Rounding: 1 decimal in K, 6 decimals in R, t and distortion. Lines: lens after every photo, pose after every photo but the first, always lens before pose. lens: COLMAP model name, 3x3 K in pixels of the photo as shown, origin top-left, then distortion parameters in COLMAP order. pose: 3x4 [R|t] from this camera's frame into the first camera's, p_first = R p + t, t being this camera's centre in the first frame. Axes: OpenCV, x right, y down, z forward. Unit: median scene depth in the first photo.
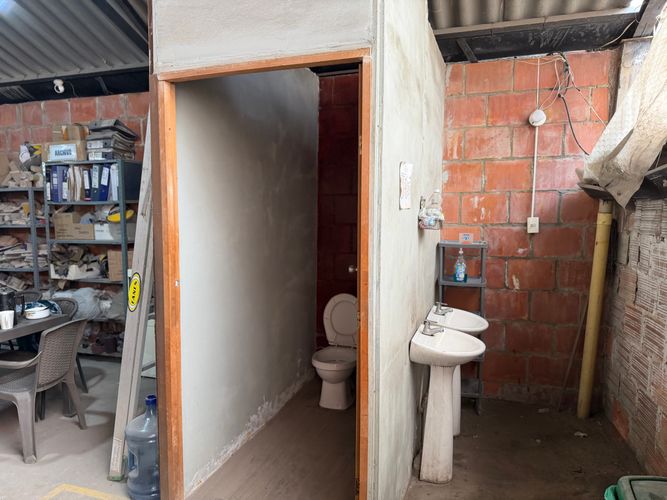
lens RADIAL K [[480.1, 0, 336.6], [0, 480.1, 250.0], [0, 0, 1]] dist [0.009585, 0.002518]
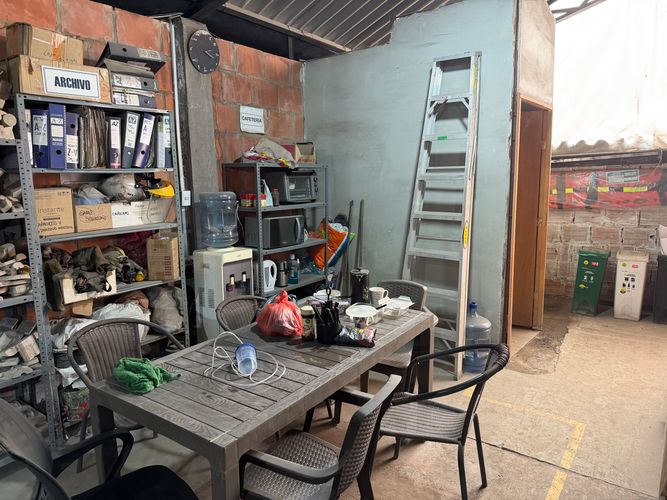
lens RADIAL K [[480.1, 0, 333.5], [0, 480.1, 249.3], [0, 0, 1]] dist [0.009585, 0.002518]
pose [[0.289898, -0.151035, 0.945065, -1.069369], [0.099756, 0.986859, 0.127114, -0.047352], [-0.951845, 0.057426, 0.301155, 0.542443]]
